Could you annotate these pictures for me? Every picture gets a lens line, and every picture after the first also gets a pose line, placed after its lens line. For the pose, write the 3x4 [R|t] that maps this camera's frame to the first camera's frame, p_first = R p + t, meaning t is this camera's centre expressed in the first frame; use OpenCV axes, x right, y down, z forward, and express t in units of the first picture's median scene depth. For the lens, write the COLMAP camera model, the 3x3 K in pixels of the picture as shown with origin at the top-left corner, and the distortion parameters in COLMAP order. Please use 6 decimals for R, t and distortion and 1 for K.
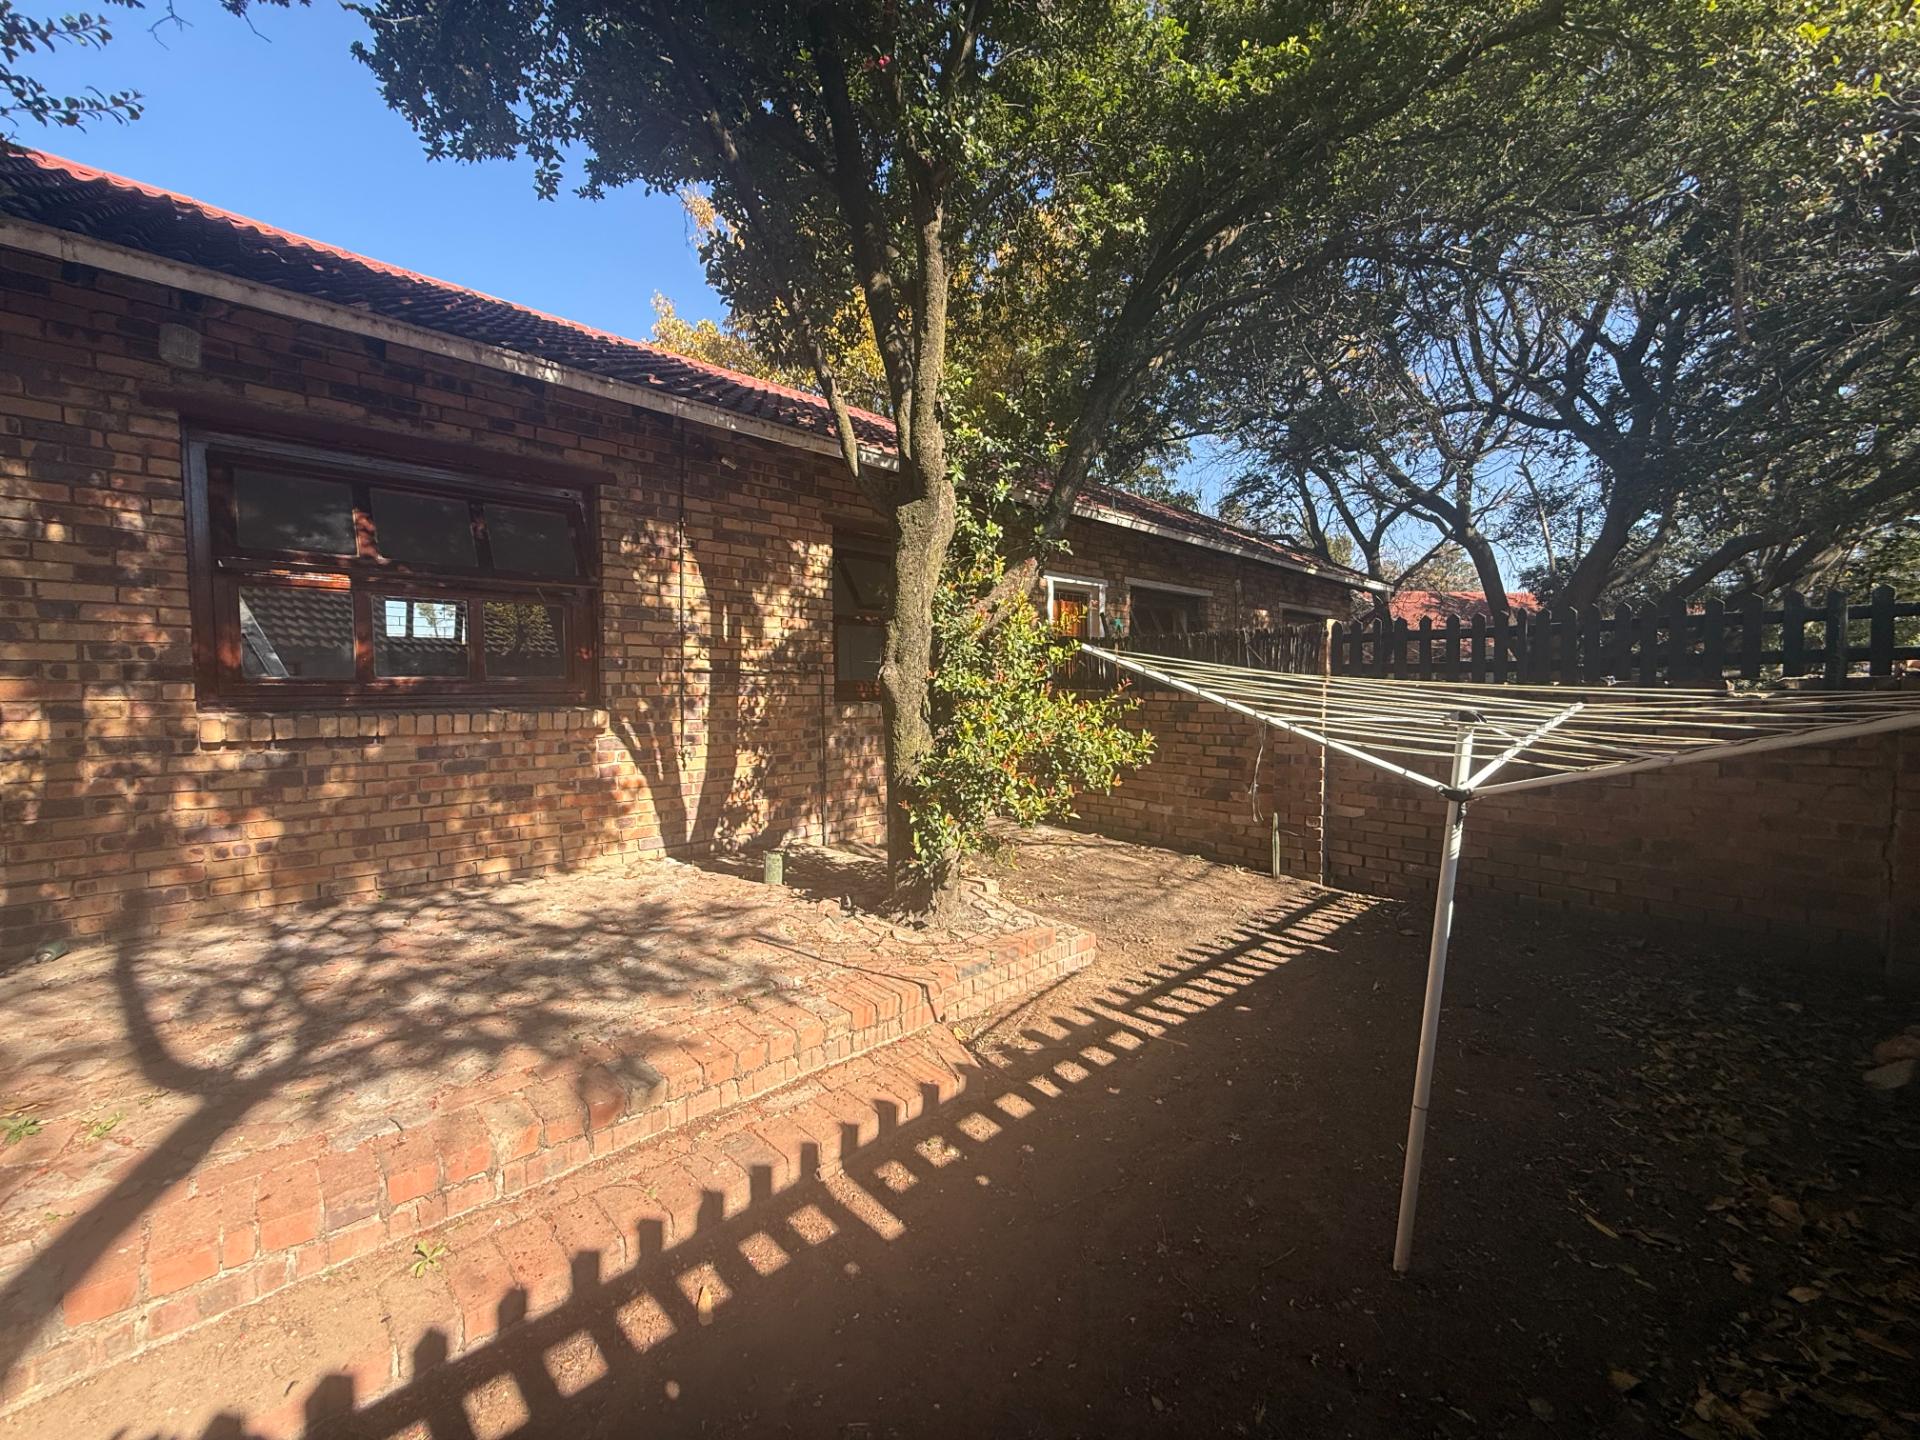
lens RADIAL K [[759.2, 0, 953.6], [0, 759.2, 716.3], [0, 0, 1]] dist [-0.004241, 0.000942]
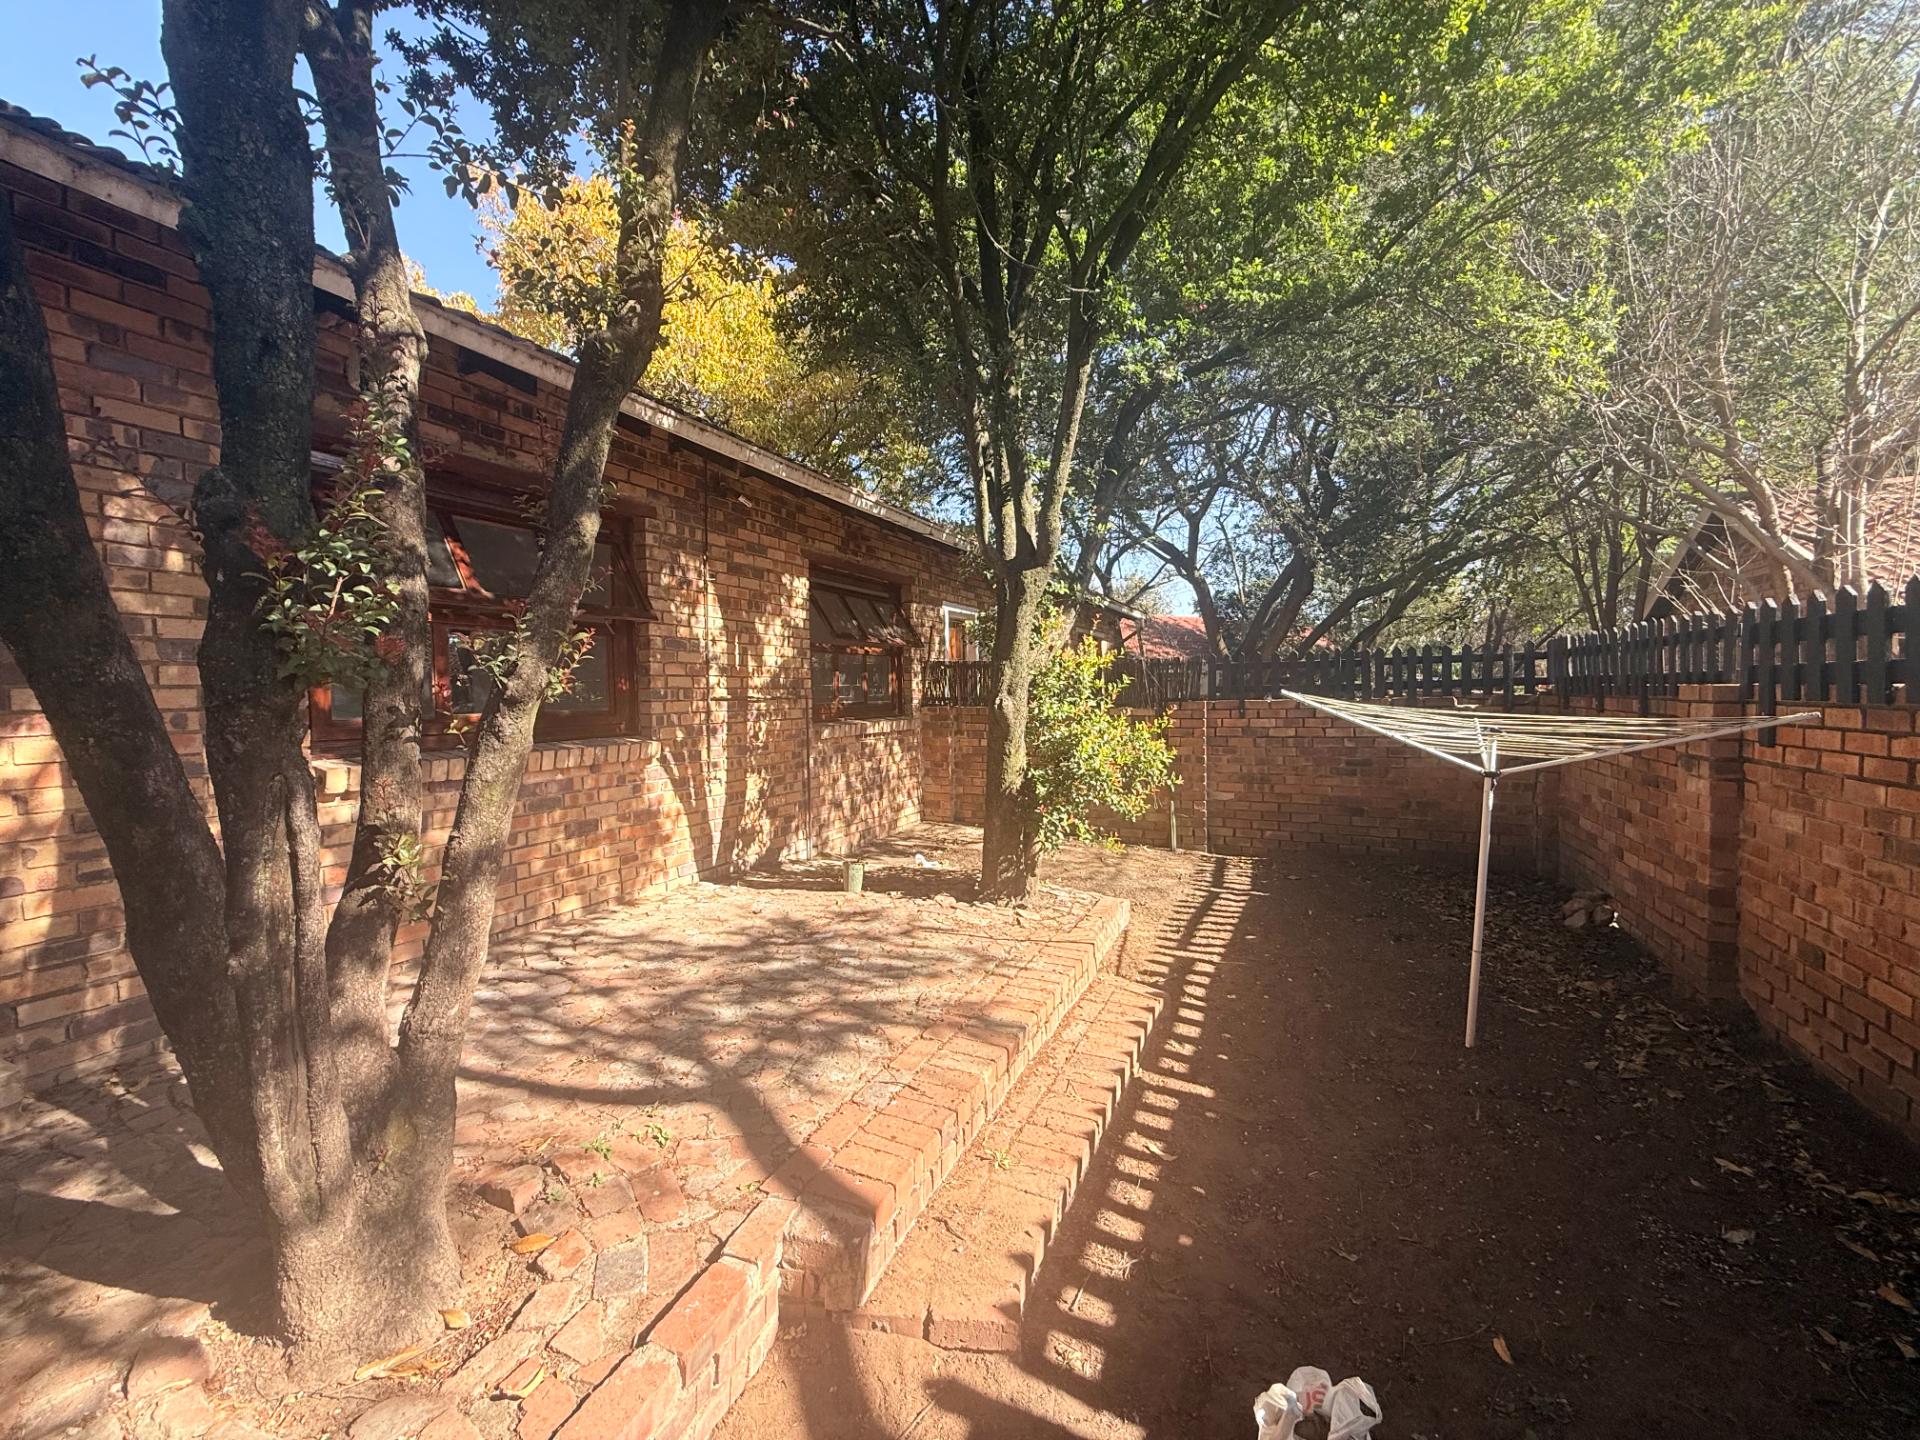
lens RADIAL K [[759.2, 0, 953.0], [0, 759.2, 716.3], [0, 0, 1]] dist [-0.004241, 0.000942]
pose [[0.932388, -0.024455, 0.360630, -0.424773], [0.028608, 0.999572, -0.006182, -0.021351], [-0.360324, 0.016081, 0.932688, -0.081759]]
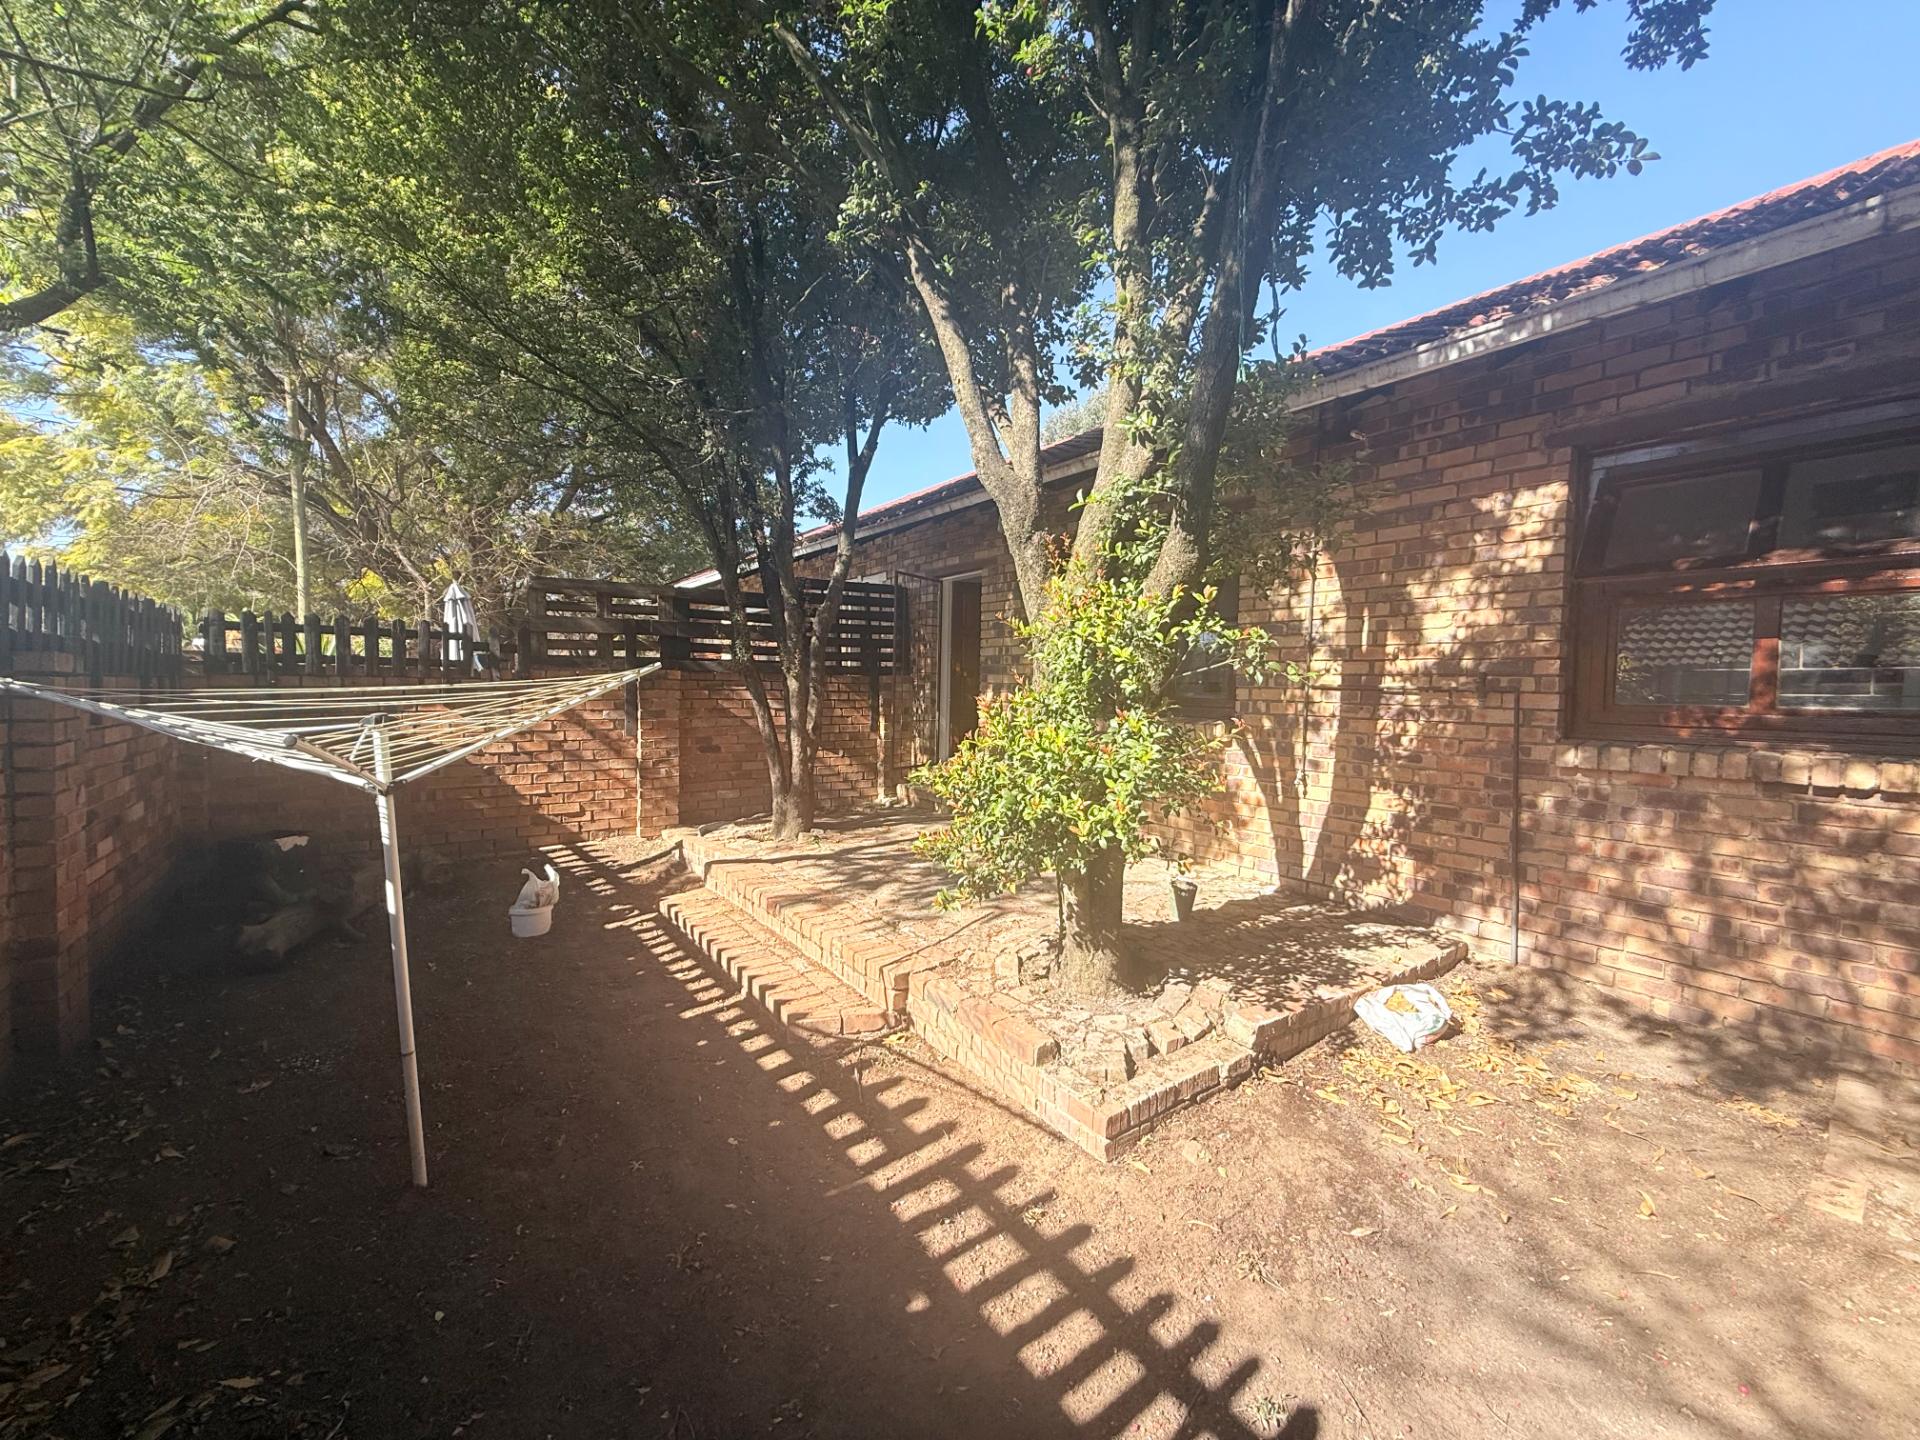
lens RADIAL K [[759.2, 0, 958.9], [0, 759.2, 722.7], [0, 0, 1]] dist [-0.004241, 0.000942]
pose [[-0.134160, 0.041206, -0.990103, 0.600990], [-0.062560, 0.996790, 0.049962, -0.037988], [0.988983, 0.068643, -0.131152, 0.719211]]
